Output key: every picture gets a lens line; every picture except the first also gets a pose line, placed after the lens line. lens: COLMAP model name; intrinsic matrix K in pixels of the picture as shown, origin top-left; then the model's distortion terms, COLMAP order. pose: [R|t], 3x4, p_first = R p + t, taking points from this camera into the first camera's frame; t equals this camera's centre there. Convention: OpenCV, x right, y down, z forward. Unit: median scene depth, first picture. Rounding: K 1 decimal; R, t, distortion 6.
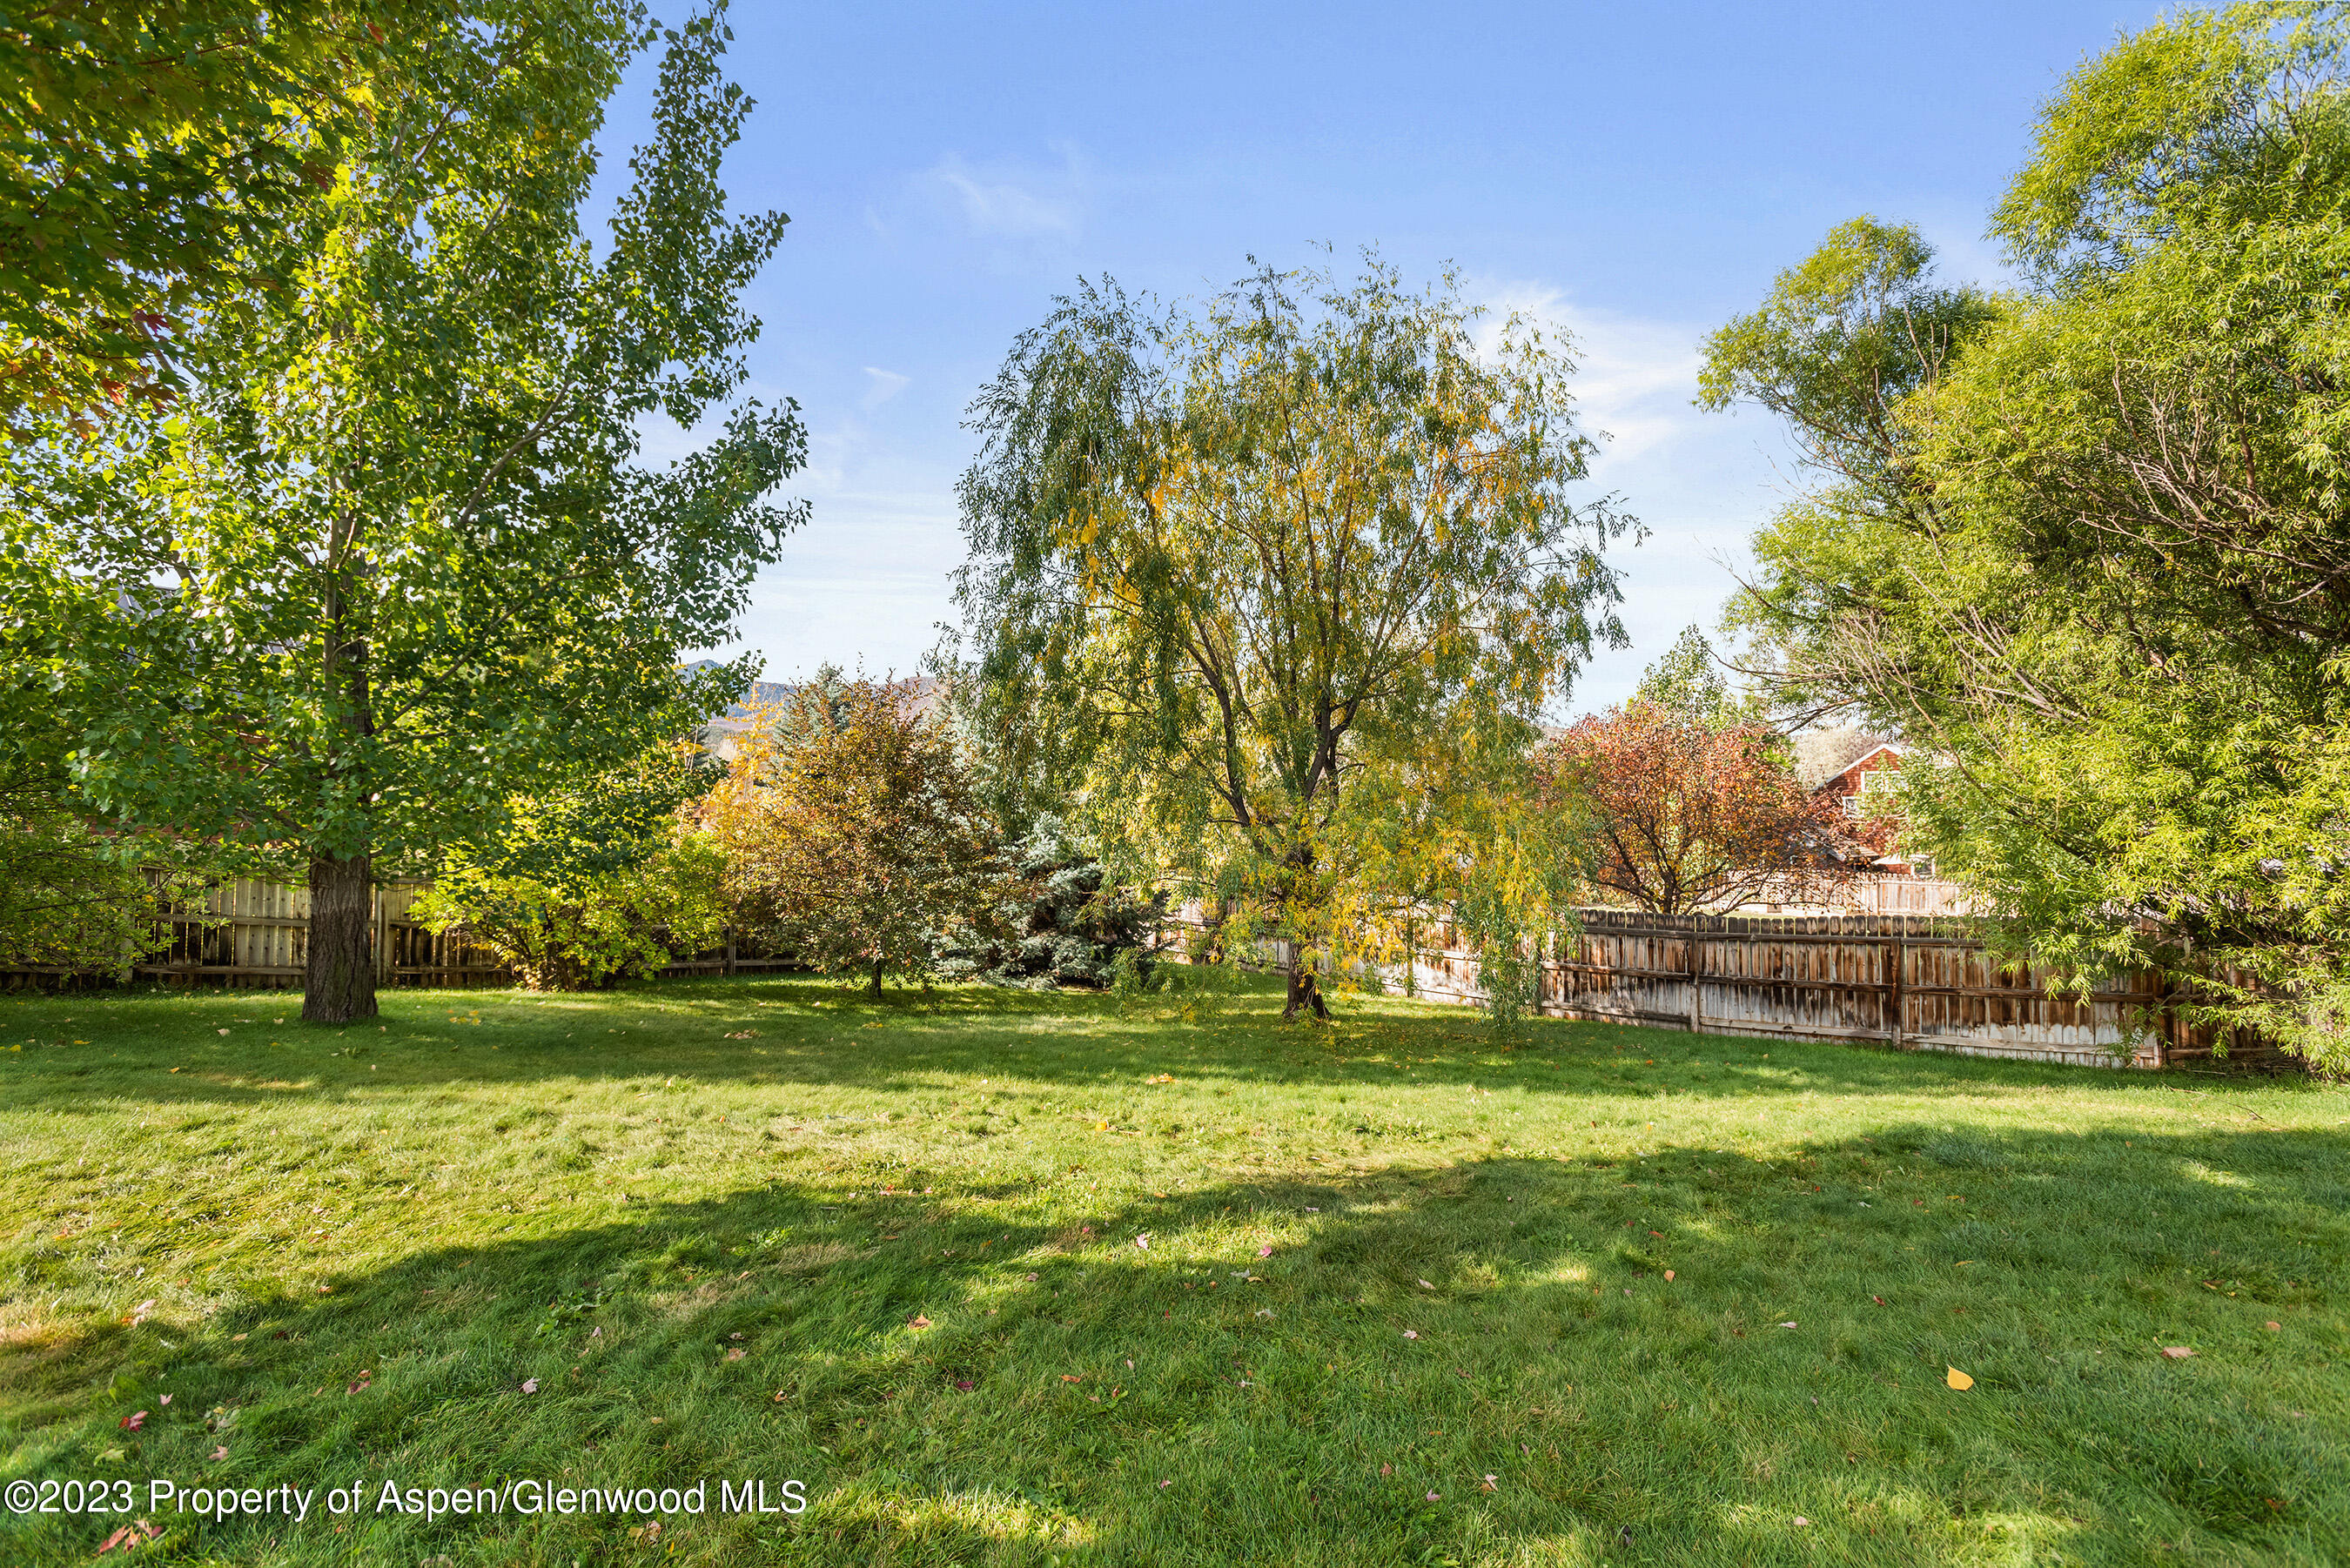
lens RADIAL K [[1099.4, 0, 1175.0], [0, 1099.4, 784.0], [0, 0, 1]] dist [0.011670, -0.000430]
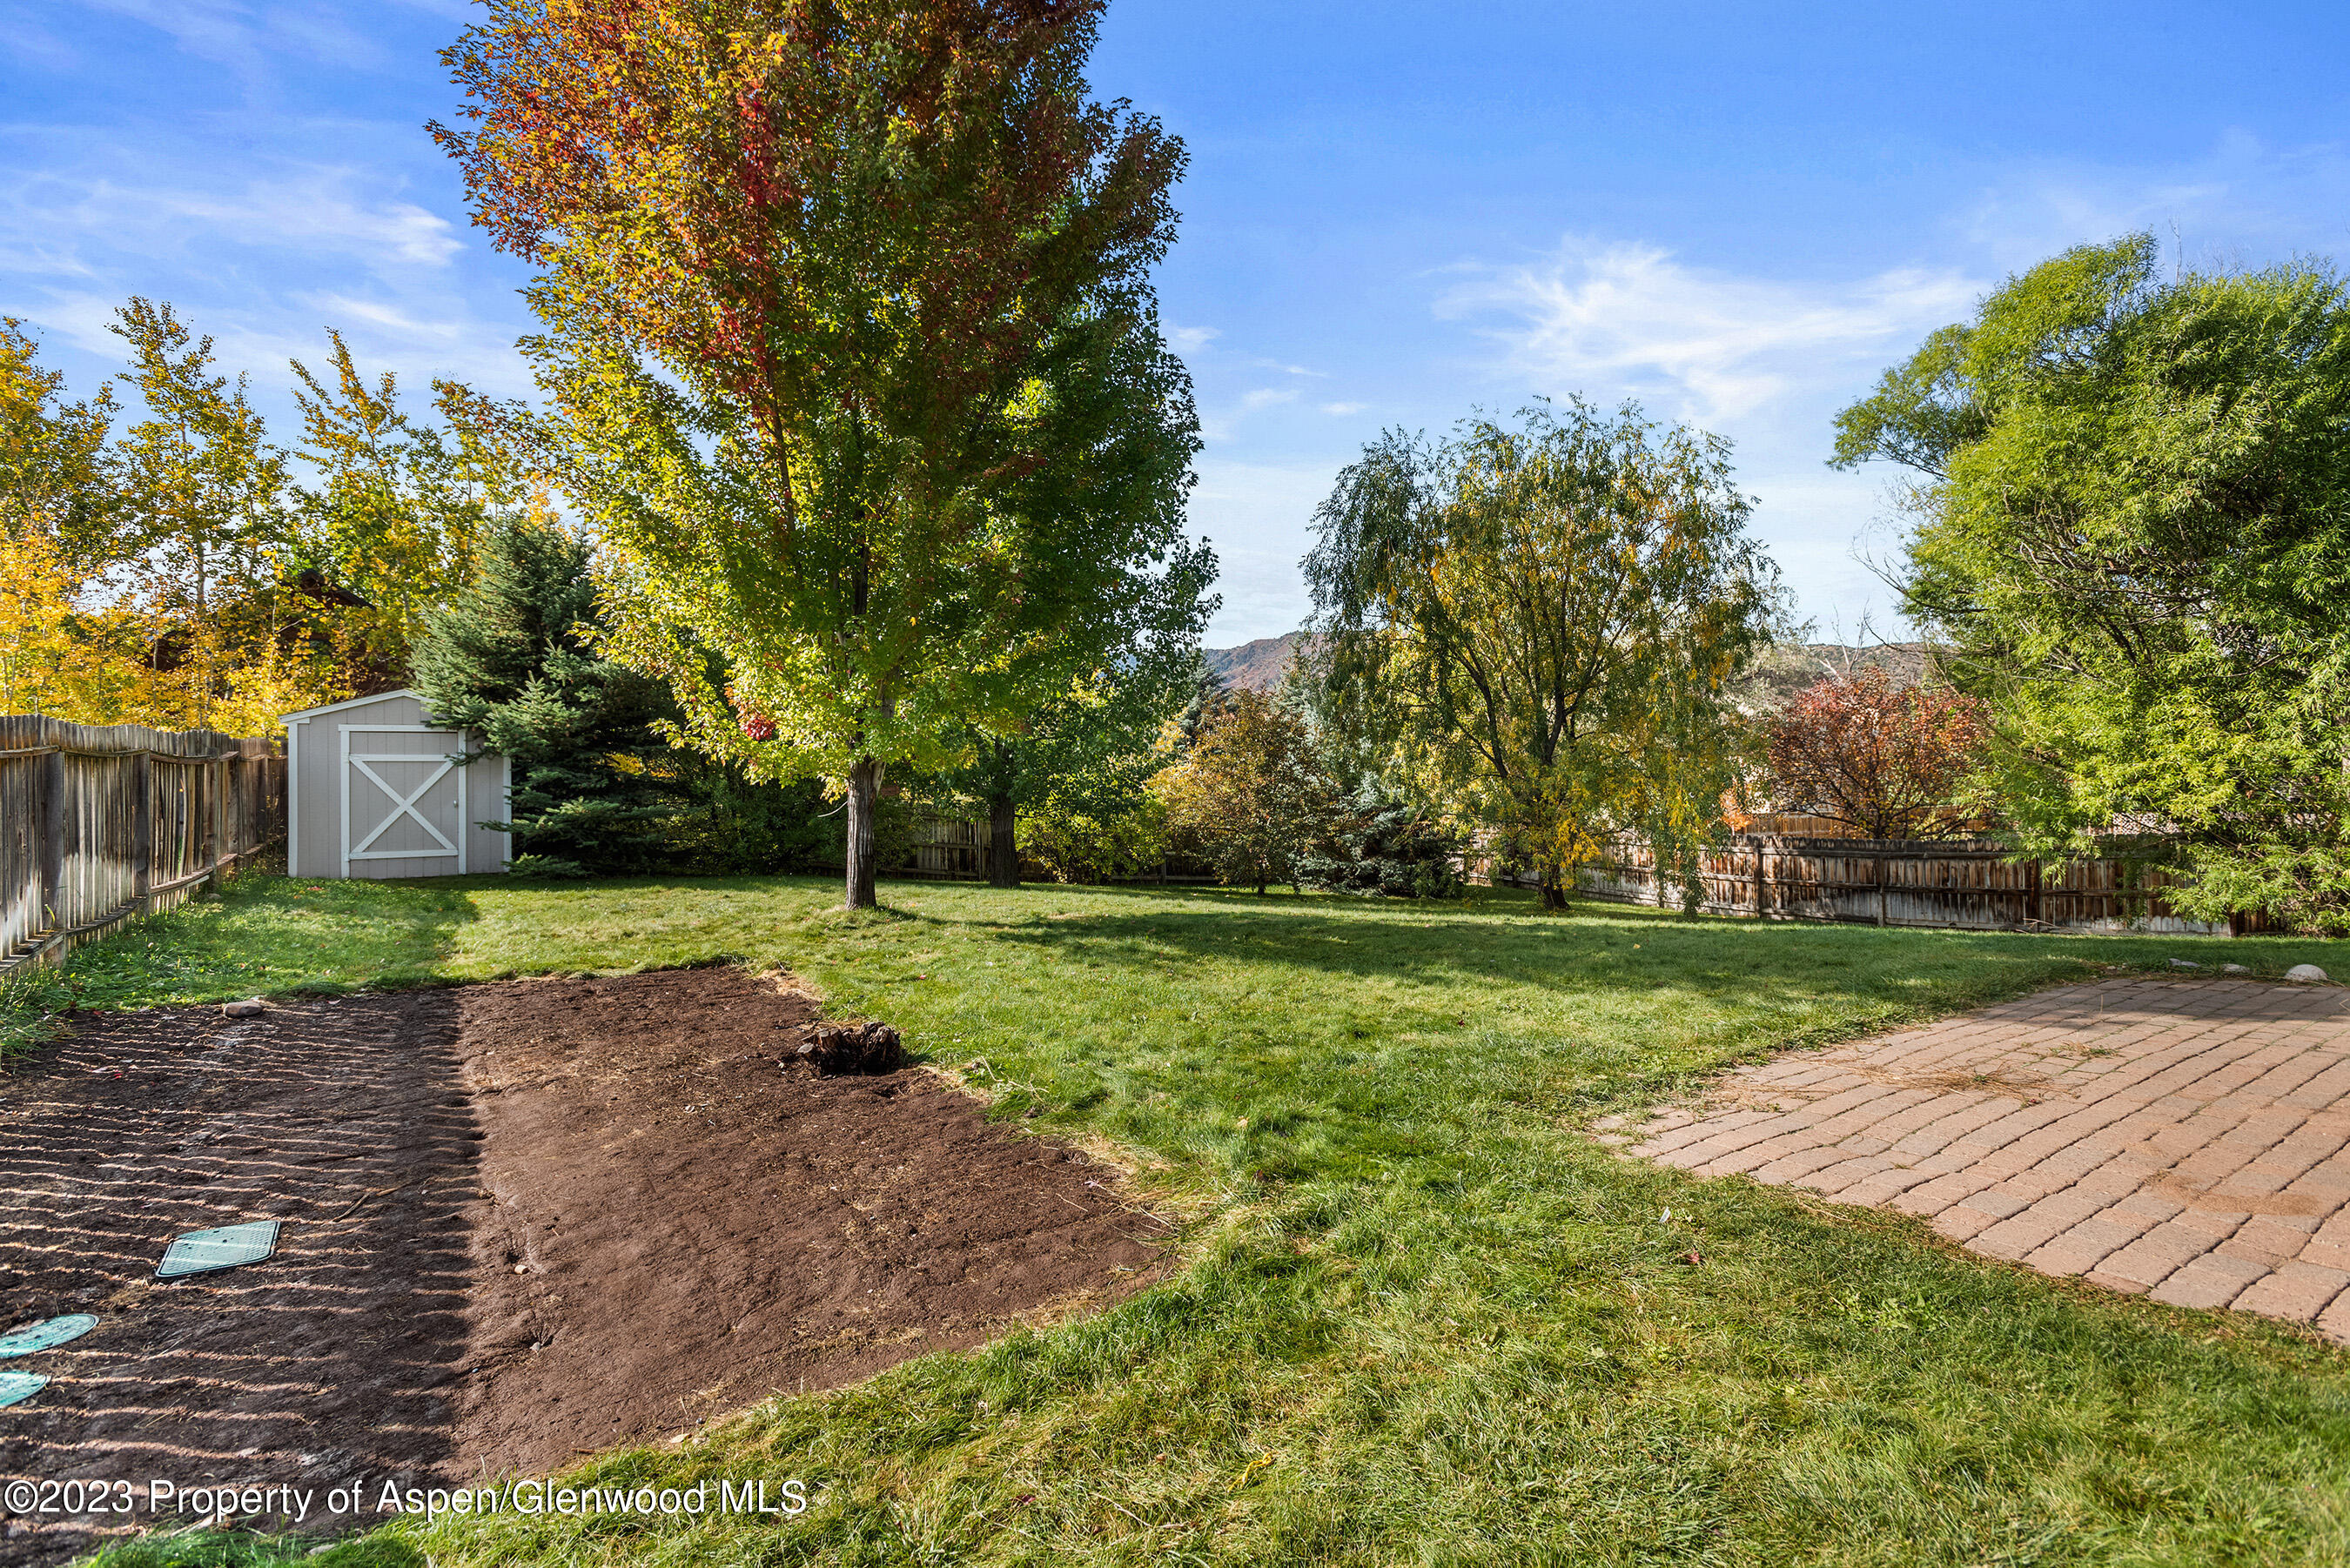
lens RADIAL K [[1099.4, 0, 1175.0], [0, 1099.4, 784.0], [0, 0, 1]] dist [0.011670, -0.000430]
pose [[0.951921, -0.021467, -0.305591, 0.092864], [0.033210, 0.998894, 0.033282, -0.017759], [0.304539, -0.041830, 0.951581, -0.533943]]
